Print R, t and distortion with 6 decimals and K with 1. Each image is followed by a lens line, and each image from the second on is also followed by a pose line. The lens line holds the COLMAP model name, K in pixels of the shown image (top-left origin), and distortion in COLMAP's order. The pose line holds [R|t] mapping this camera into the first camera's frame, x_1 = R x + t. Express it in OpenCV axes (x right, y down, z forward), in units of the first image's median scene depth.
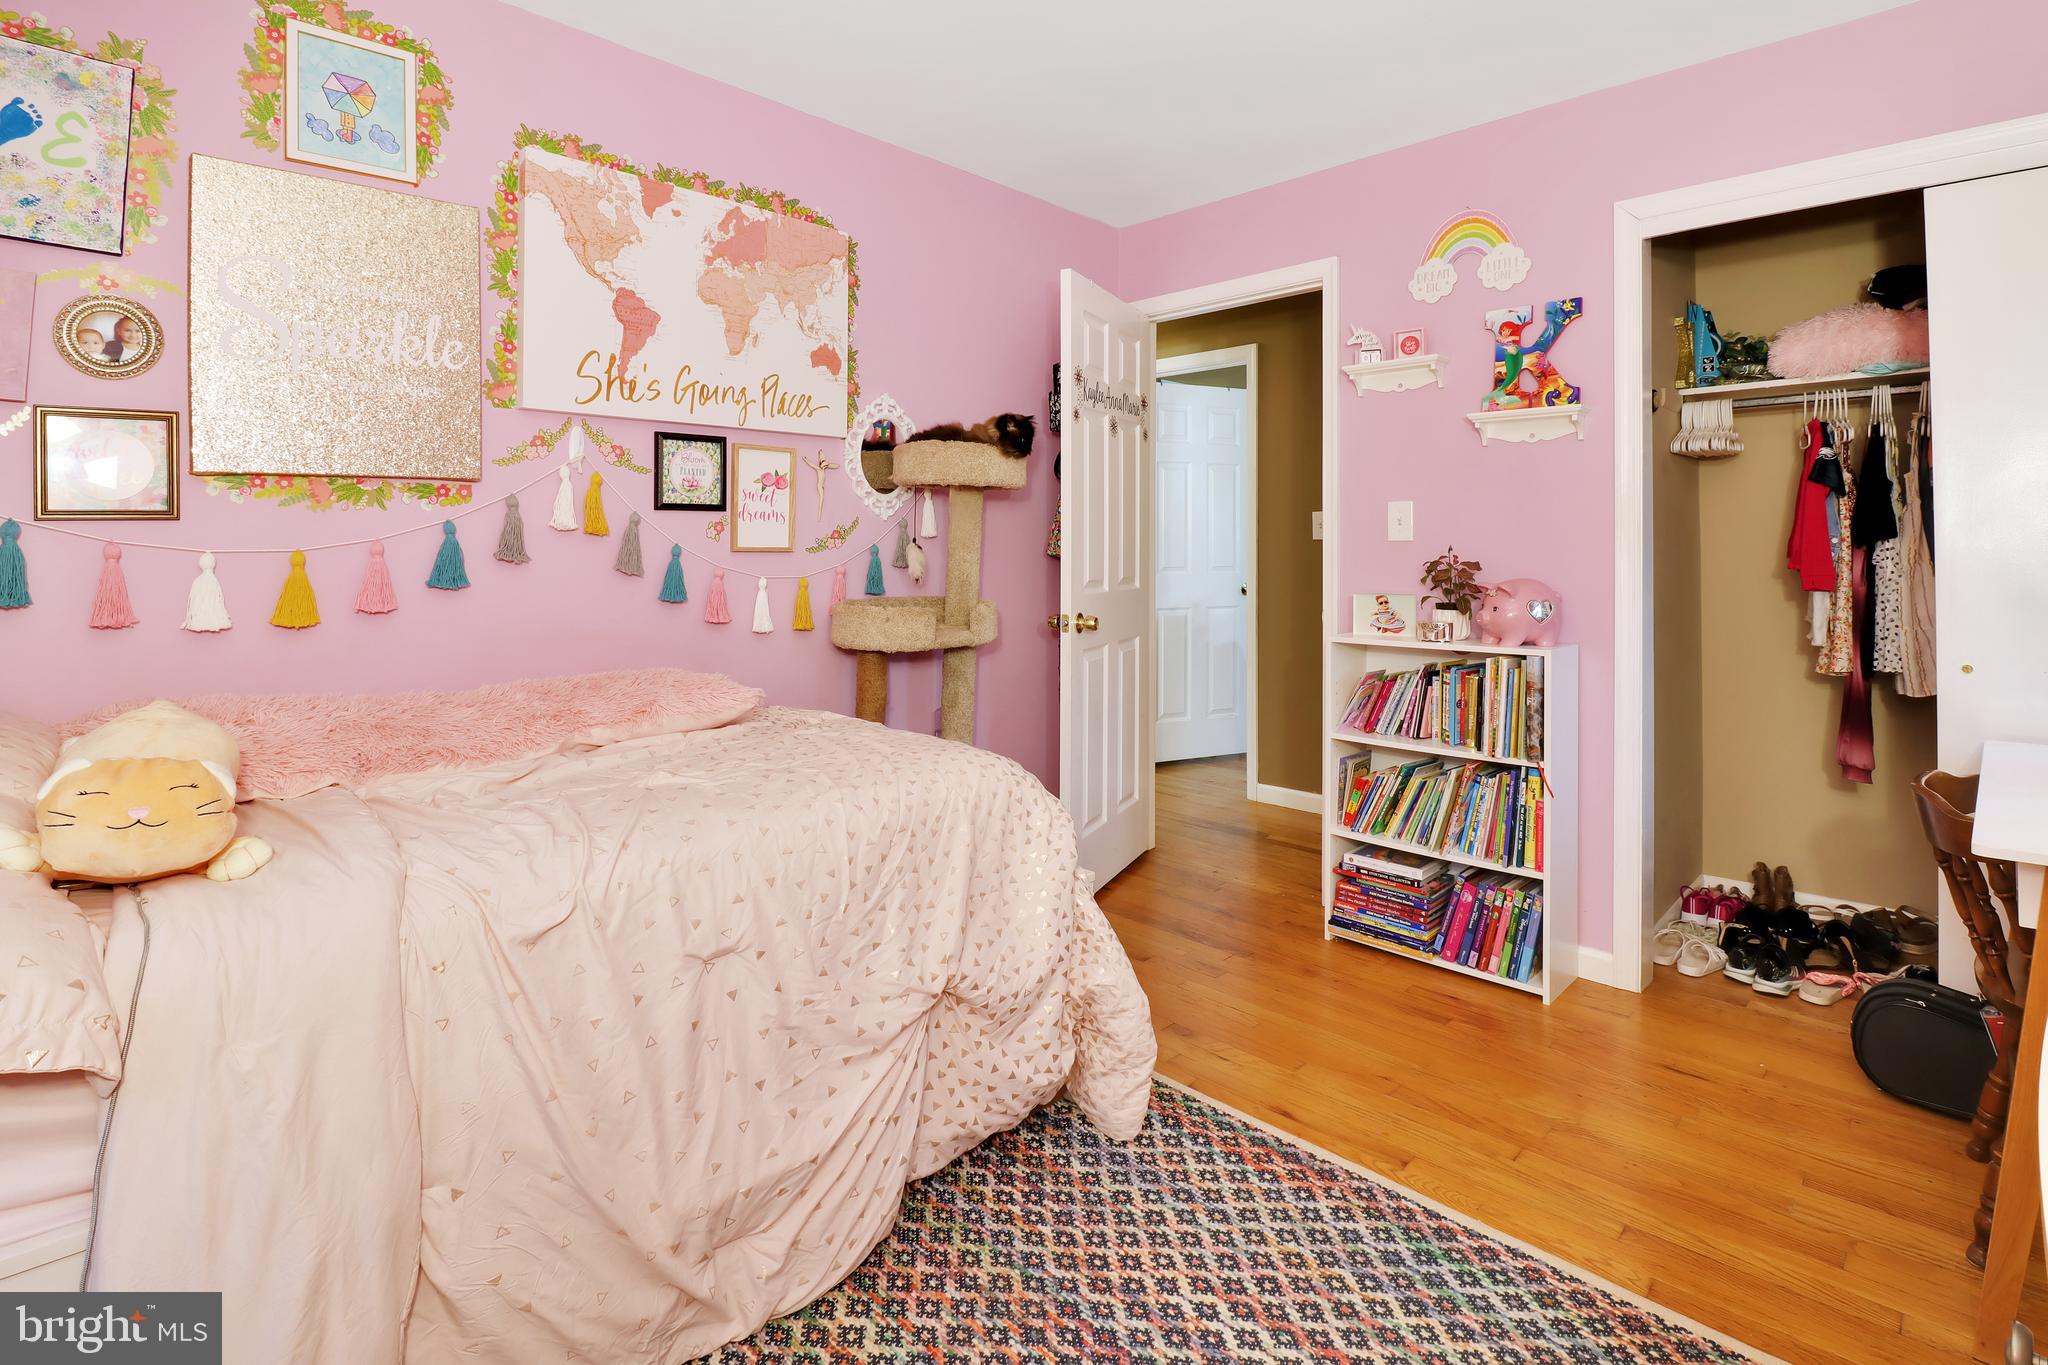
lens RADIAL K [[970.5, 0, 1015.2], [0, 970.5, 687.8], [0, 0, 1]] dist [-0.001545, -0.011573]
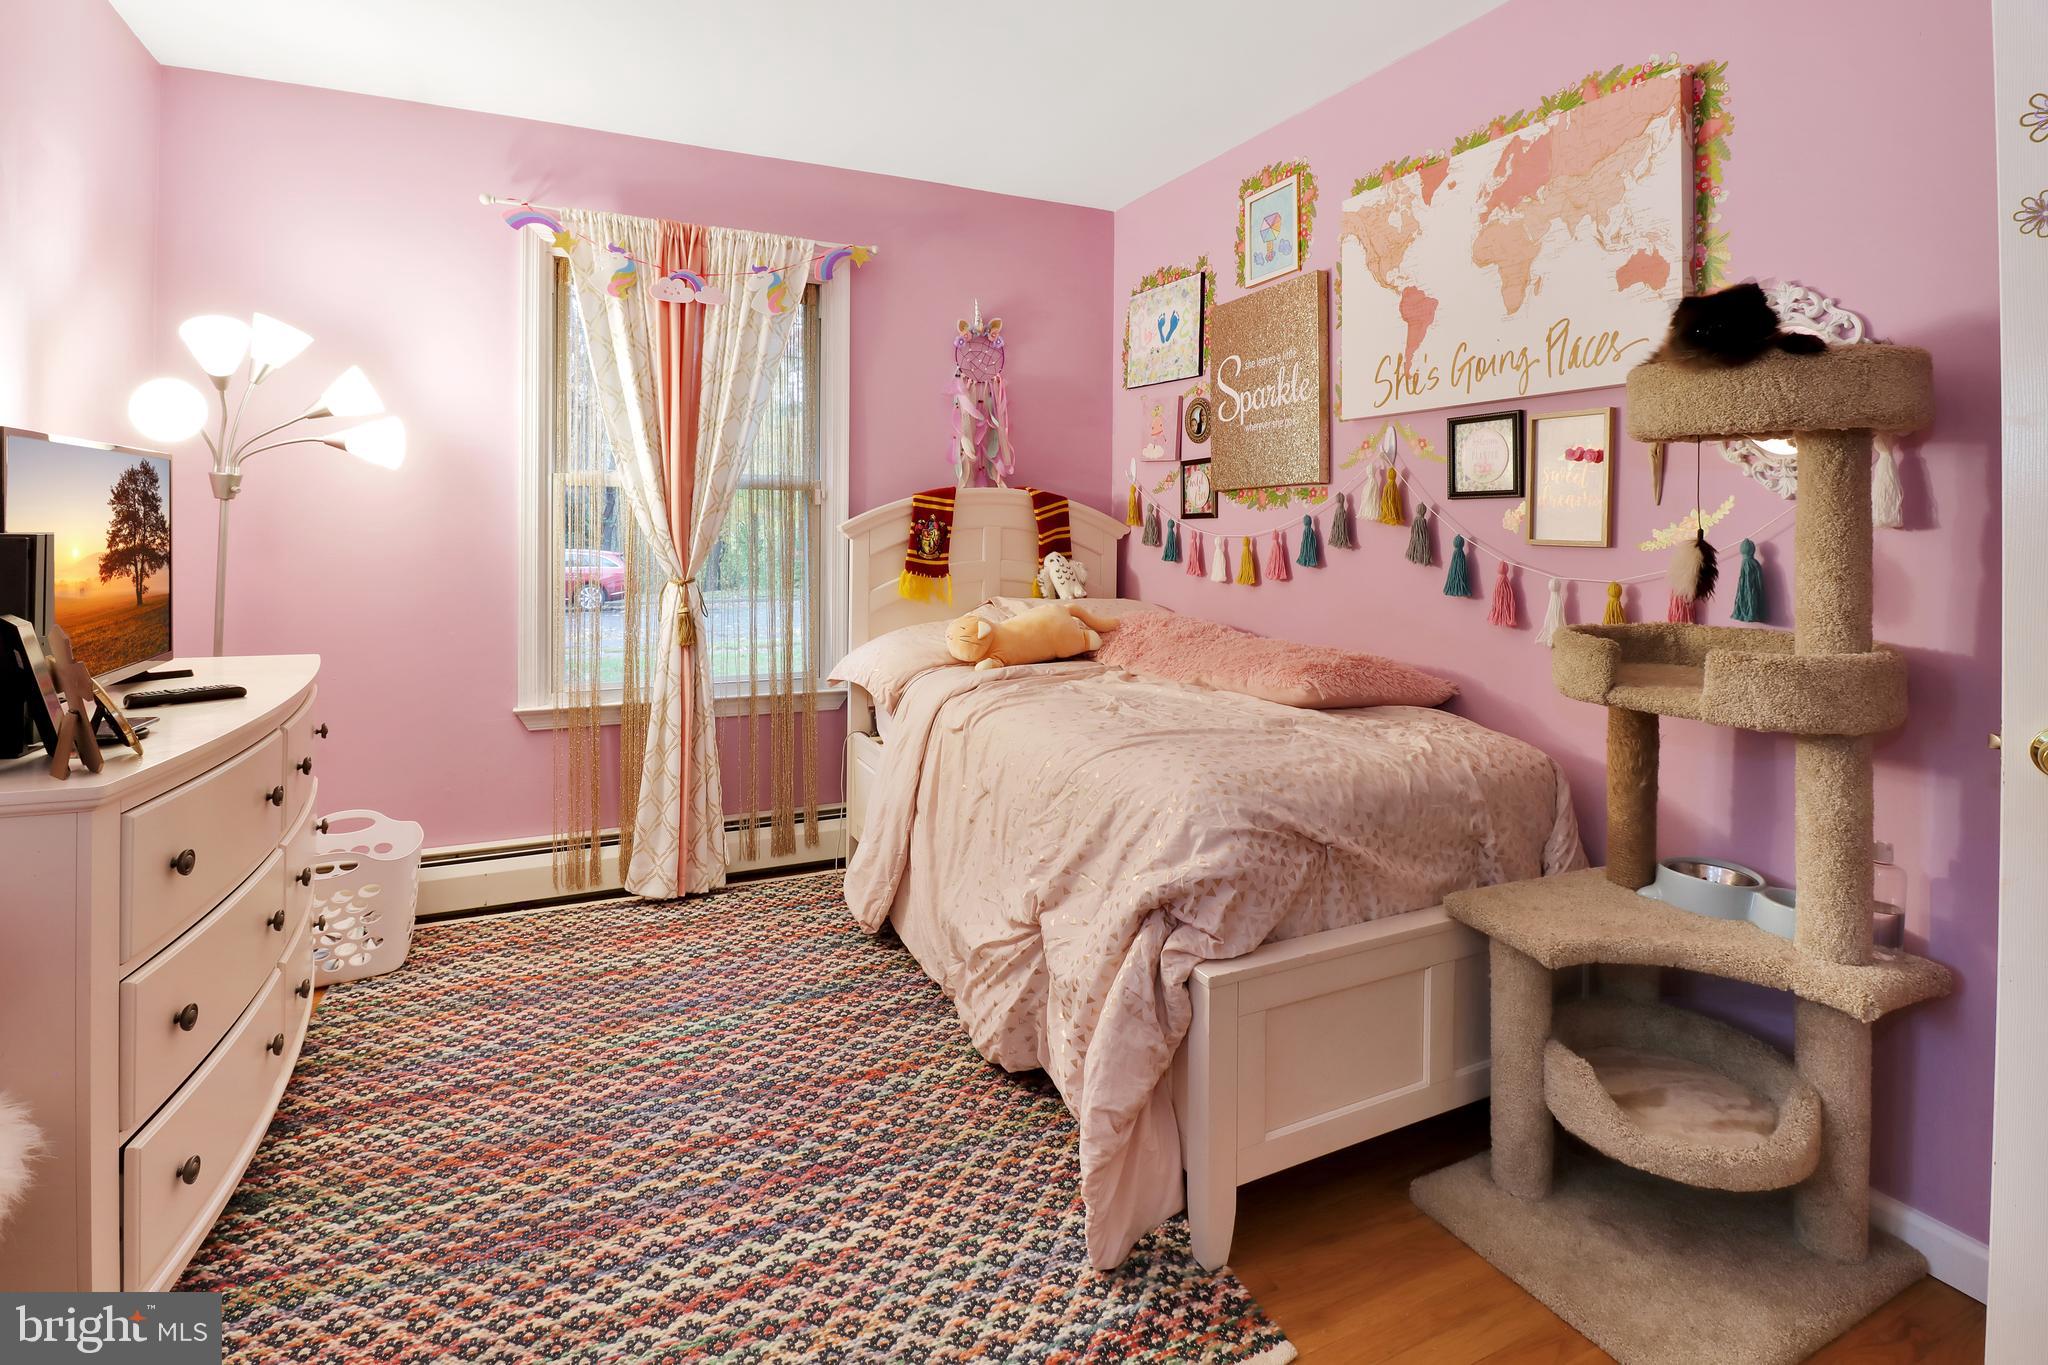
lens RADIAL K [[970.5, 0, 1015.2], [0, 970.5, 687.8], [0, 0, 1]] dist [-0.001545, -0.011573]
pose [[-0.336075, 0.154113, -0.929141, 0.749810], [-0.138549, 0.967699, 0.210622, -0.154475], [0.931589, 0.199517, -0.303867, 0.987395]]
